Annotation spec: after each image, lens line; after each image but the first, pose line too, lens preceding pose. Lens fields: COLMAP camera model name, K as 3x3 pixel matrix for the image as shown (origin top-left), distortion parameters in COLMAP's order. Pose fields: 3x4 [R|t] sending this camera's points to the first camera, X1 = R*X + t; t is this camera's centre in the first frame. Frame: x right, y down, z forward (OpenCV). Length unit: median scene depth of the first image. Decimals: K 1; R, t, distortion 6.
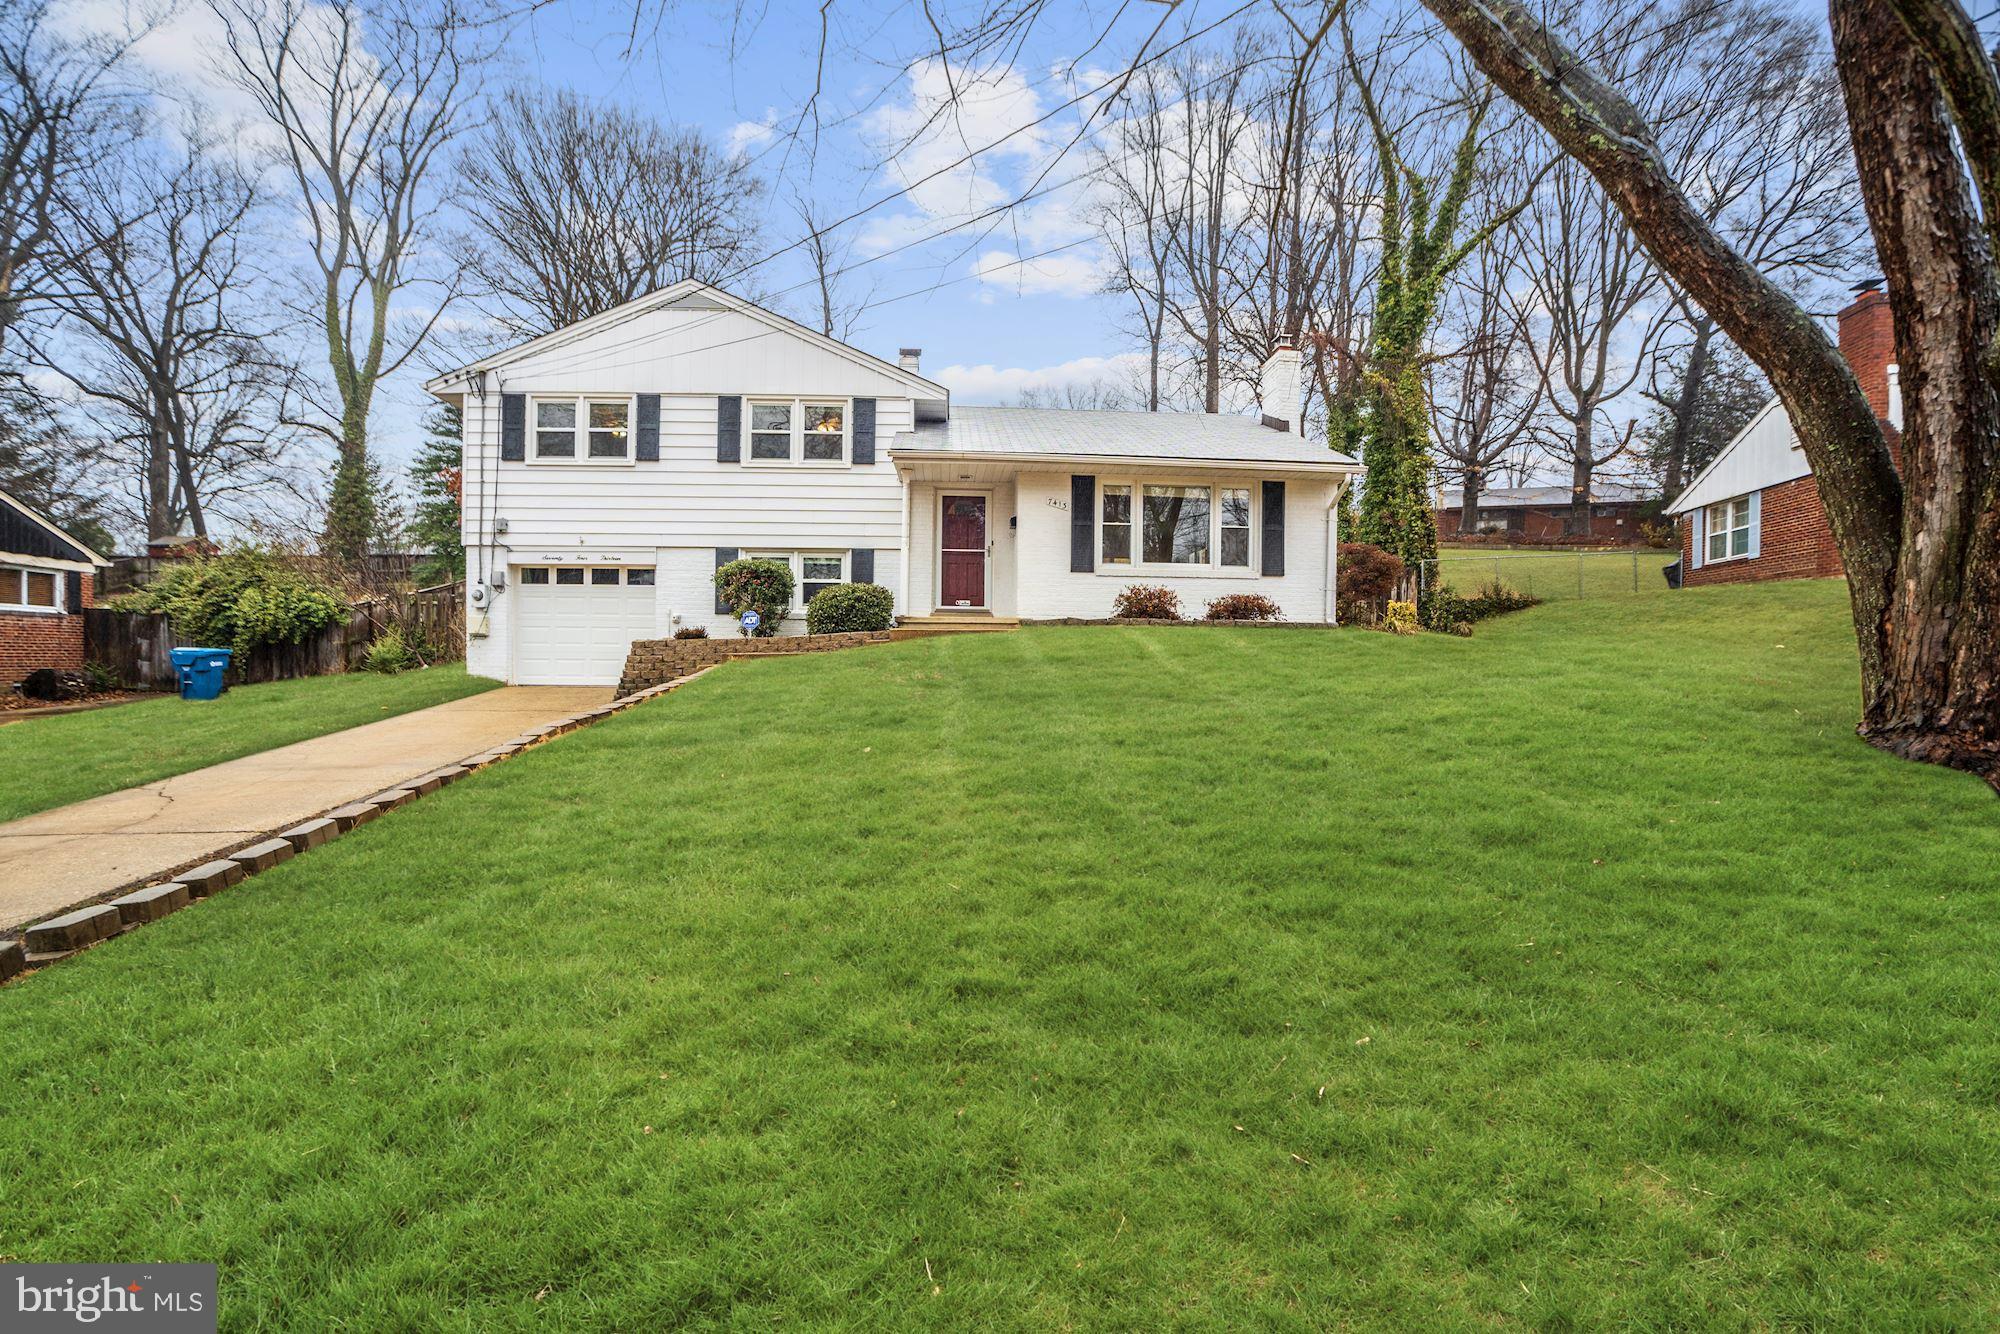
lens RADIAL K [[869.8, 0, 995.7], [0, 869.8, 667.0], [0, 0, 1]] dist [-0.046909, 0.017895]
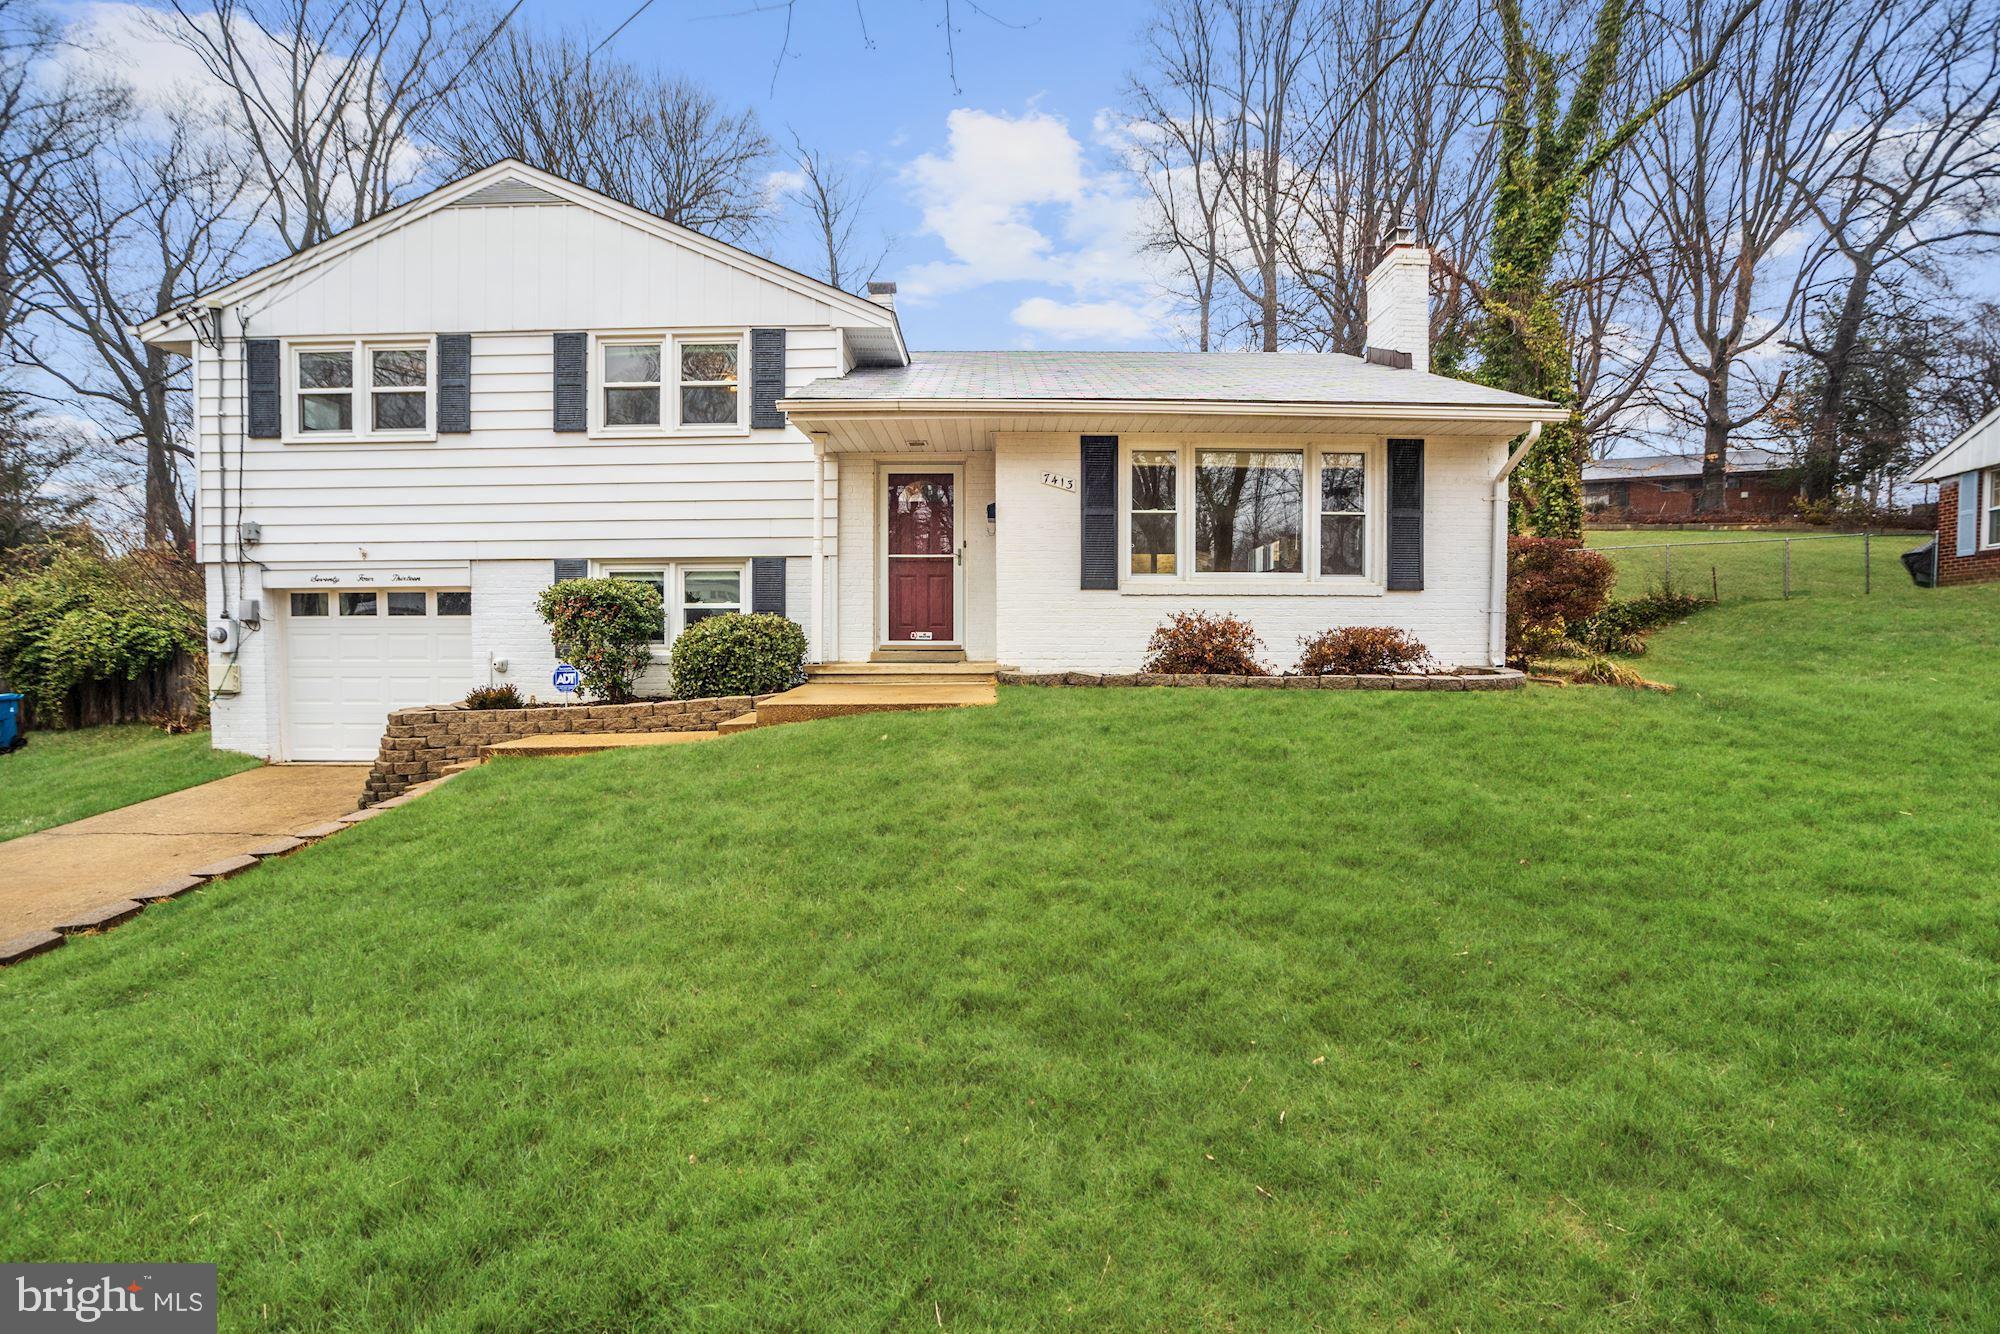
lens RADIAL K [[869.8, 0, 997.2], [0, 869.8, 668.8], [0, 0, 1]] dist [-0.046909, 0.017895]
pose [[0.998446, -0.009885, -0.054852, 0.056661], [0.010879, 0.999782, 0.017842, -0.060405], [0.054663, -0.018411, 0.998335, 0.344953]]
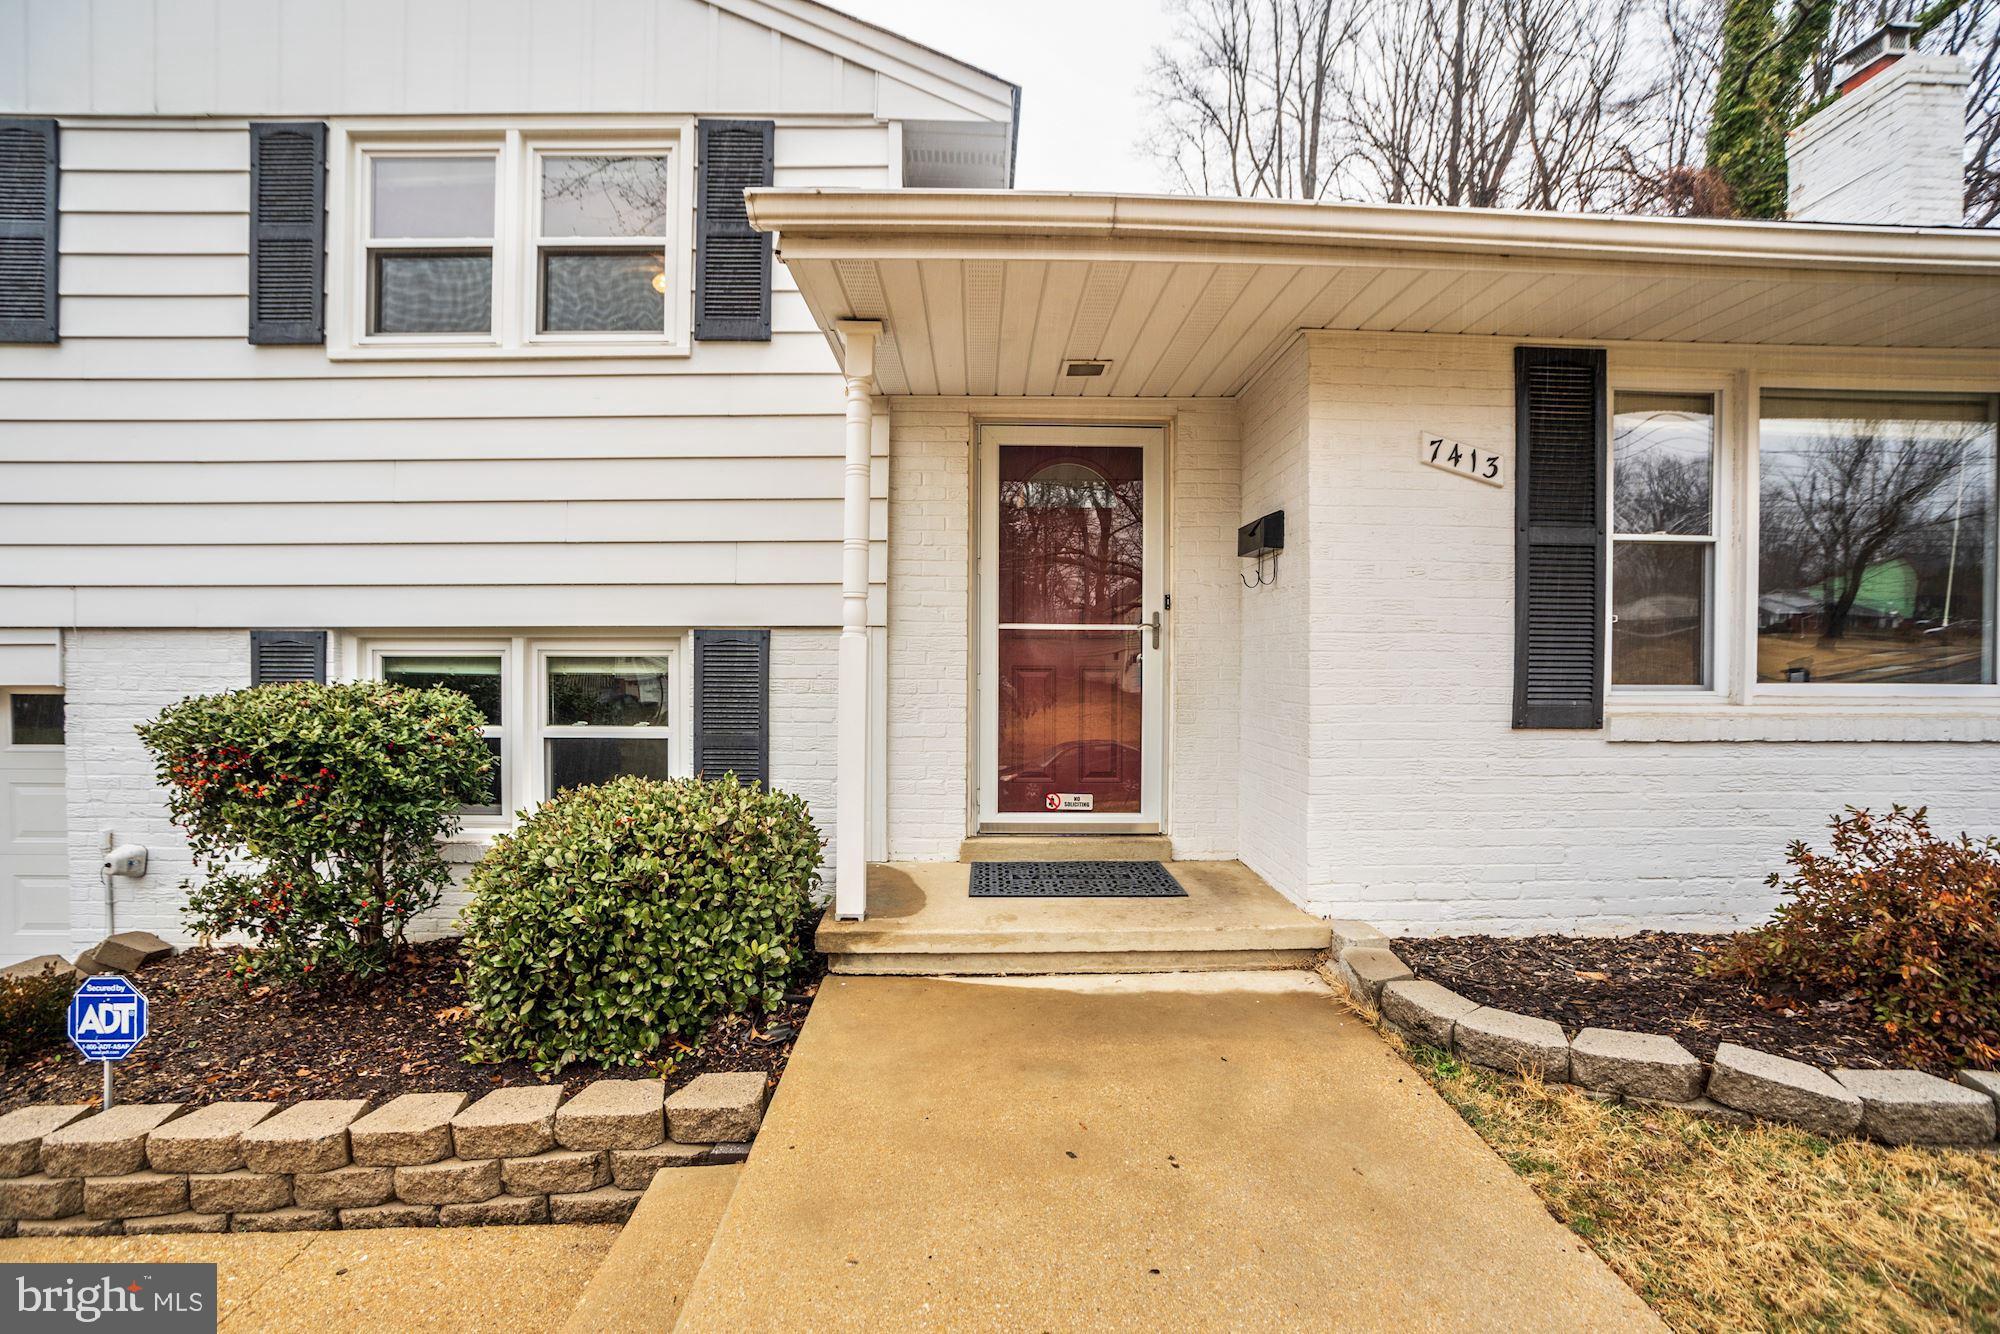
lens RADIAL K [[869.8, 0, 1012.3], [0, 869.8, 676.5], [0, 0, 1]] dist [-0.046909, 0.017895]
pose [[0.999733, -0.007638, -0.021792, -0.051138], [0.007736, 0.999960, 0.004454, -0.119918], [0.021757, -0.004622, 0.999753, 0.704208]]
